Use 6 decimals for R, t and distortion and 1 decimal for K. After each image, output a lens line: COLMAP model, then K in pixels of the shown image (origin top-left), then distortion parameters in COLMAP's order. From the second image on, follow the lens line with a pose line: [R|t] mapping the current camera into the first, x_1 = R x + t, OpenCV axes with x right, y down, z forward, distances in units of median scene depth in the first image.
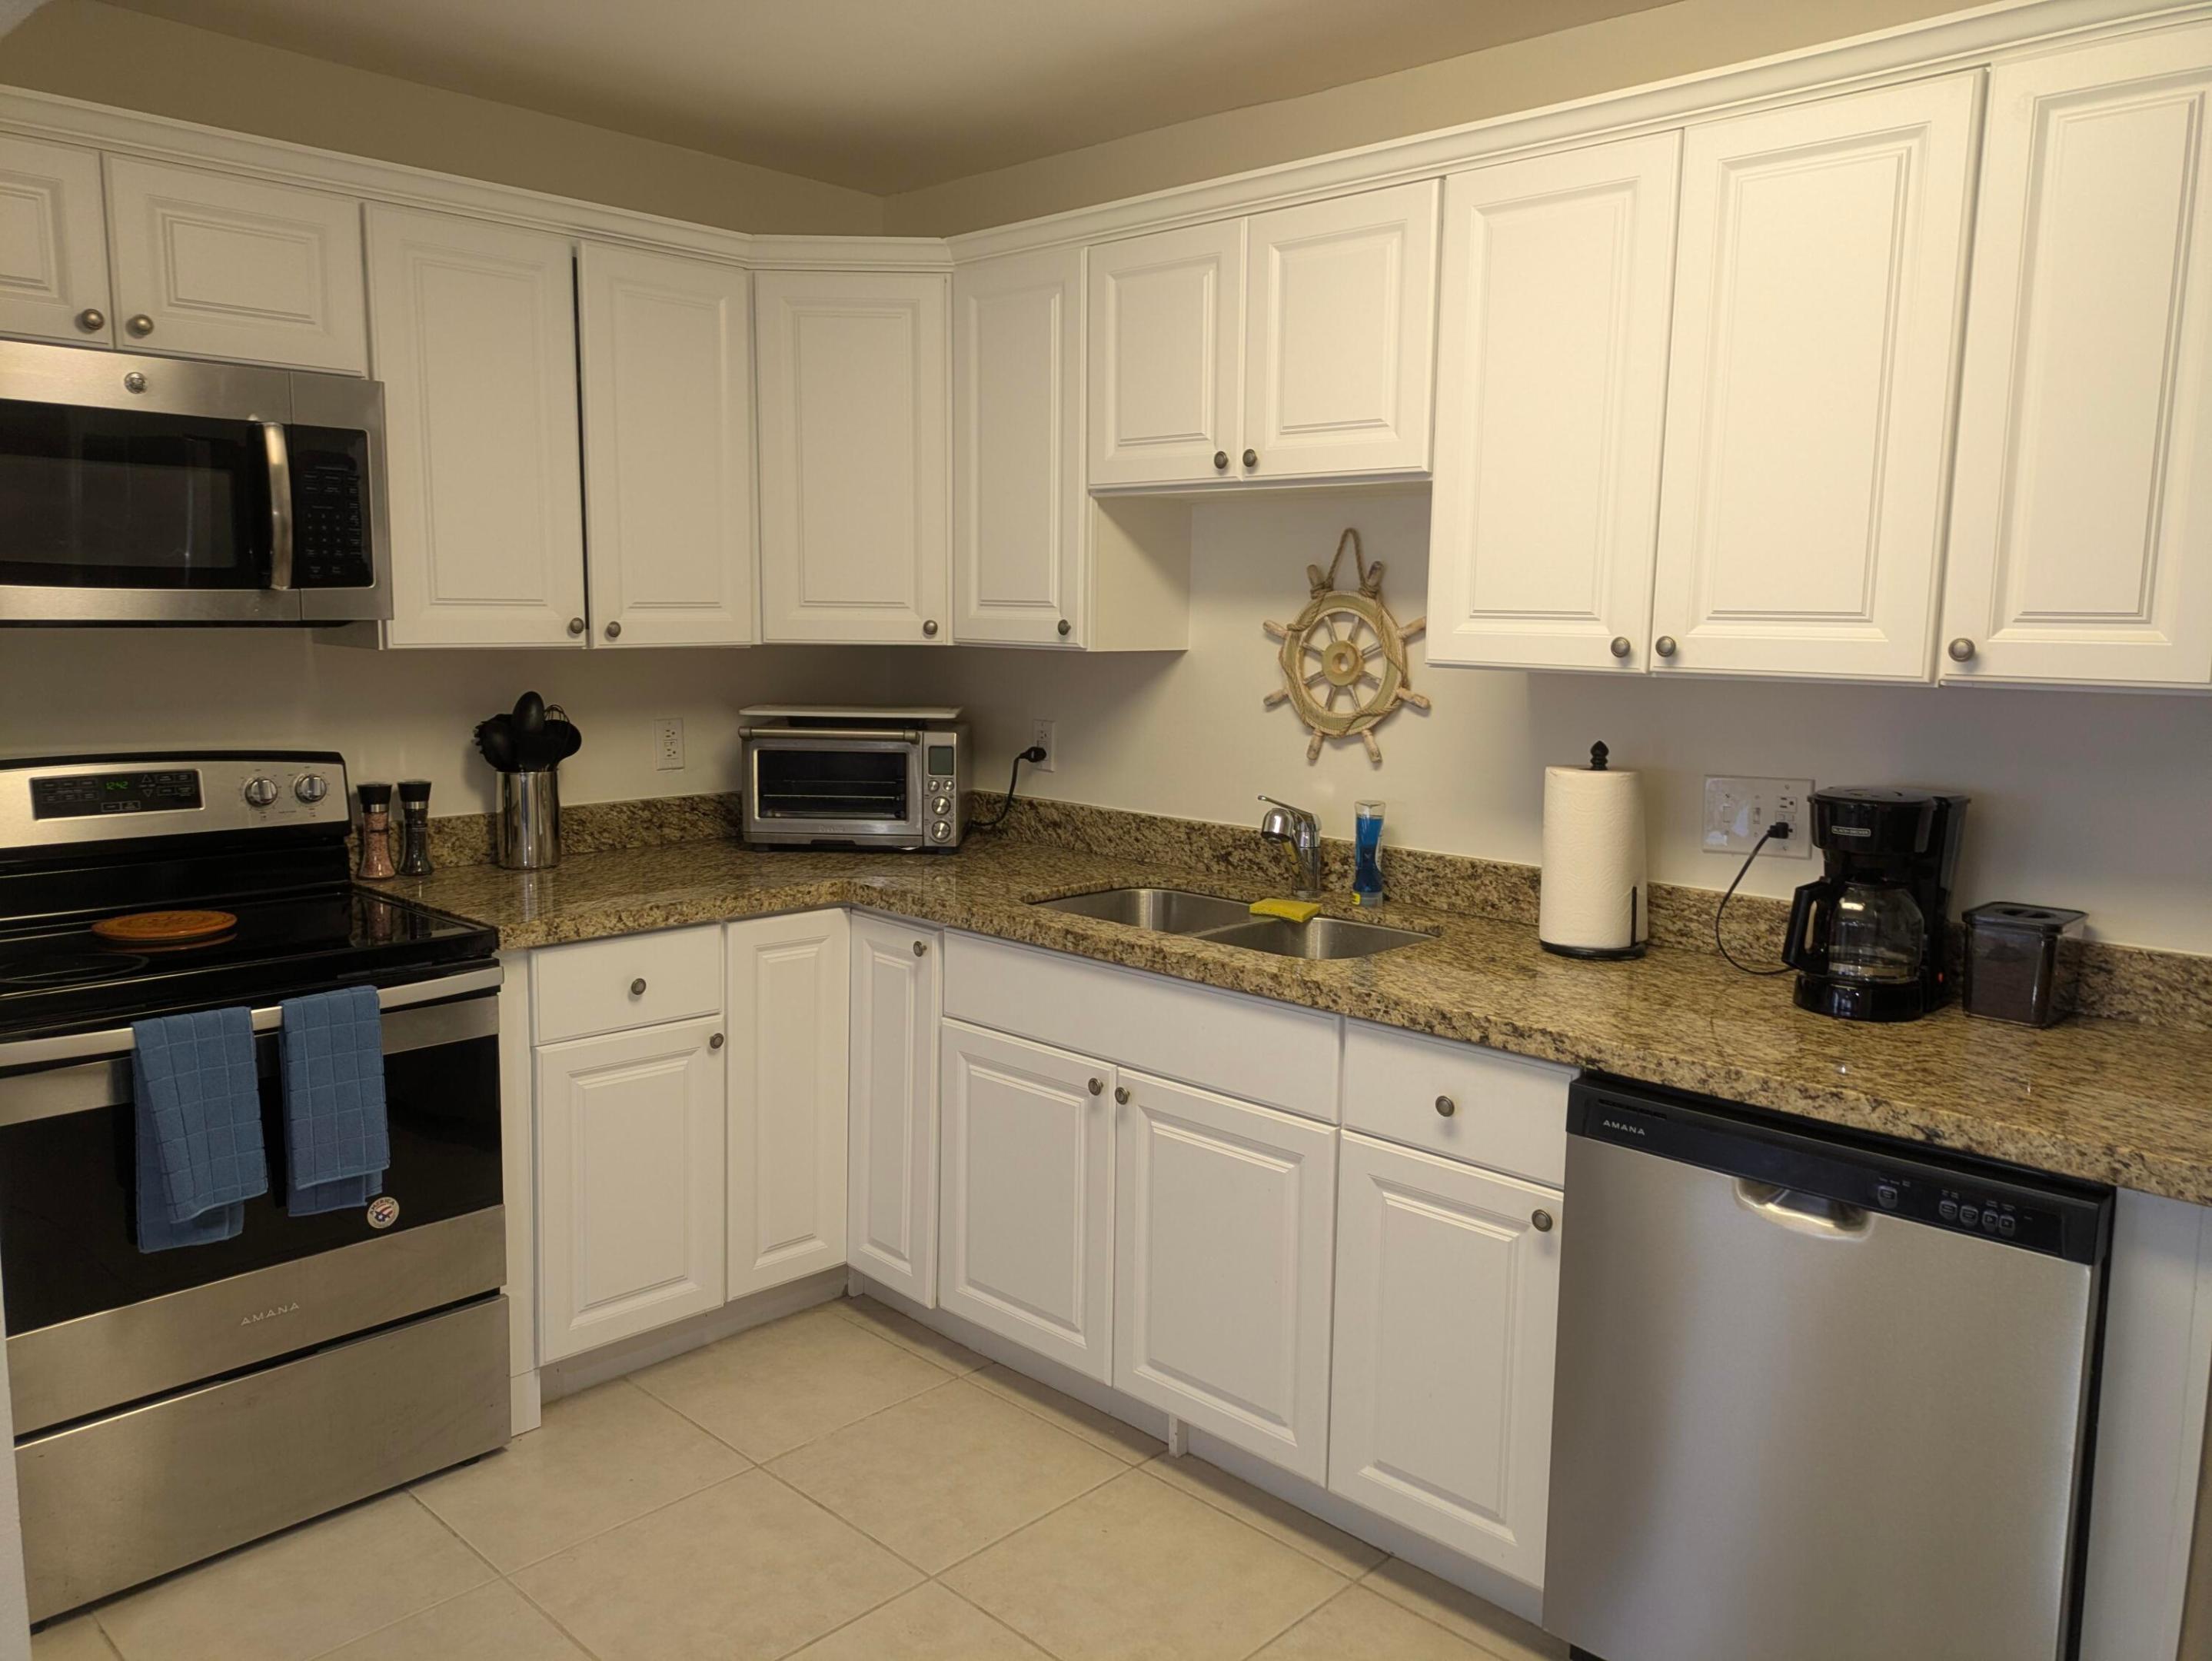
lens RADIAL K [[1617.6, 0, 1110.0], [0, 1617.6, 825.4], [0, 0, 1]] dist [0.054424, -0.037937]
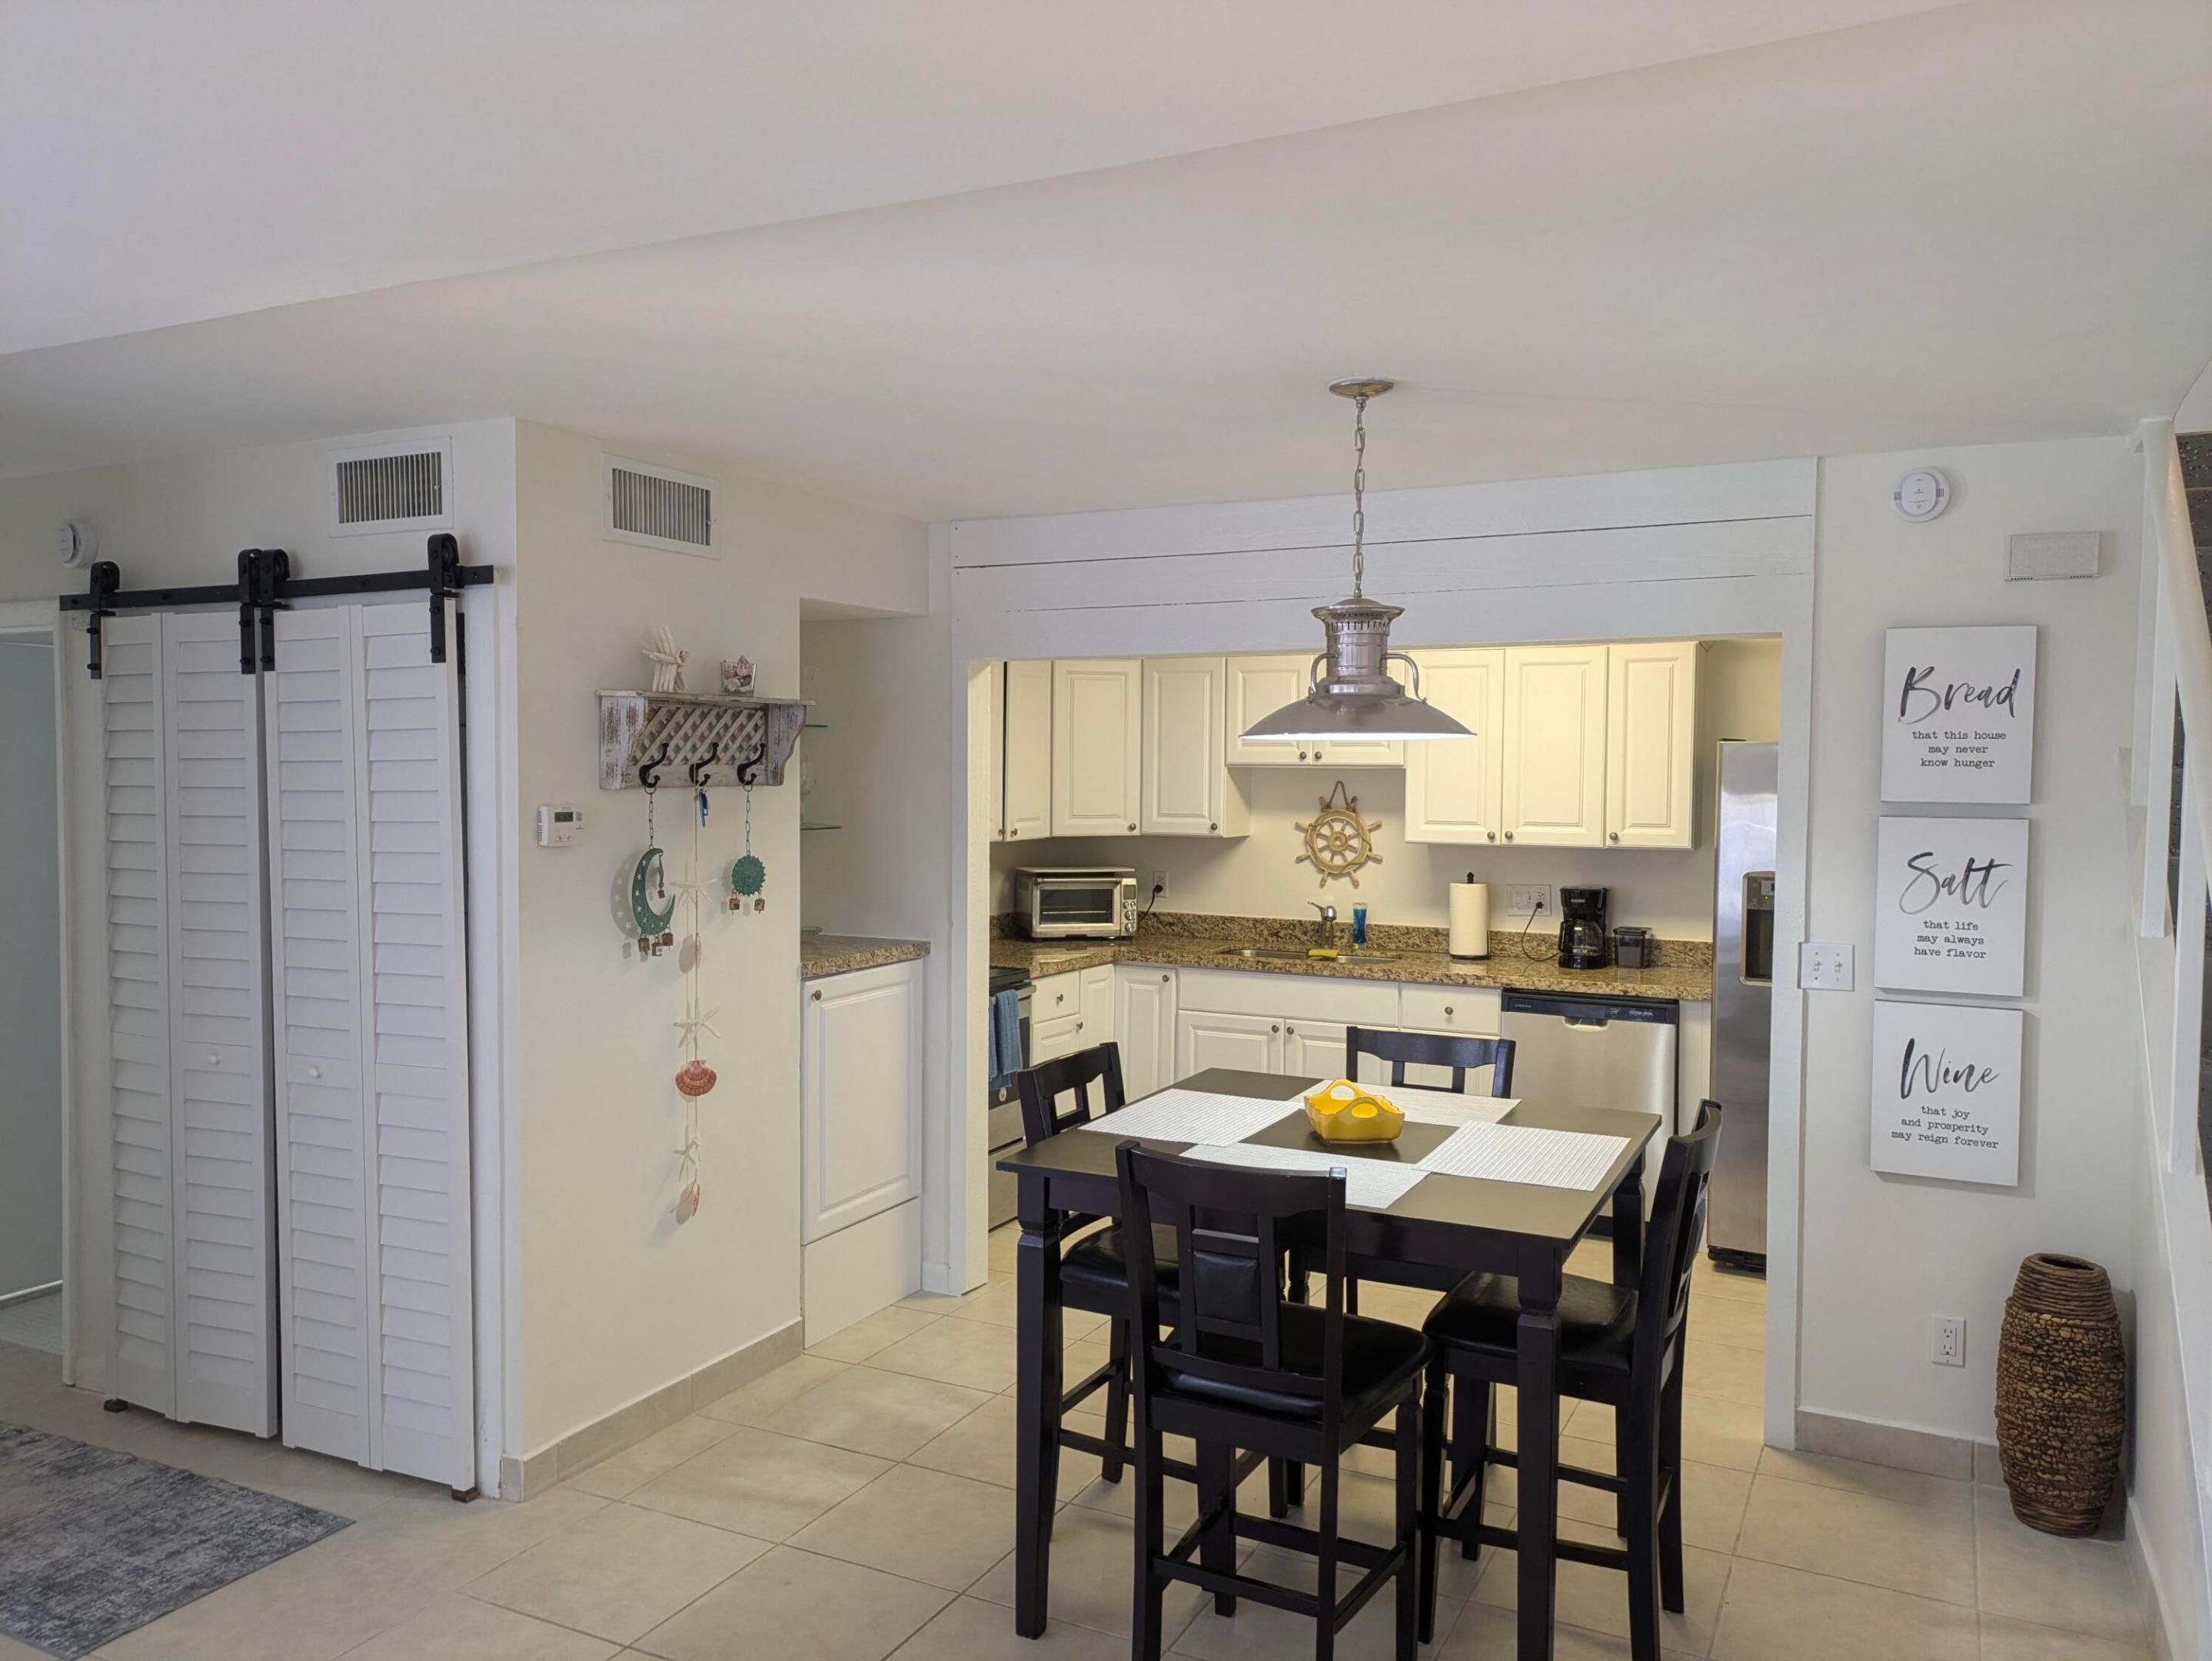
lens RADIAL K [[1617.6, 0, 1104.4], [0, 1617.6, 839.1], [0, 0, 1]] dist [0.054424, -0.037937]
pose [[0.956279, -0.019742, 0.291788, -0.822968], [0.045508, 0.995611, -0.081784, 0.064635], [-0.288893, 0.091487, 0.952980, -1.035607]]
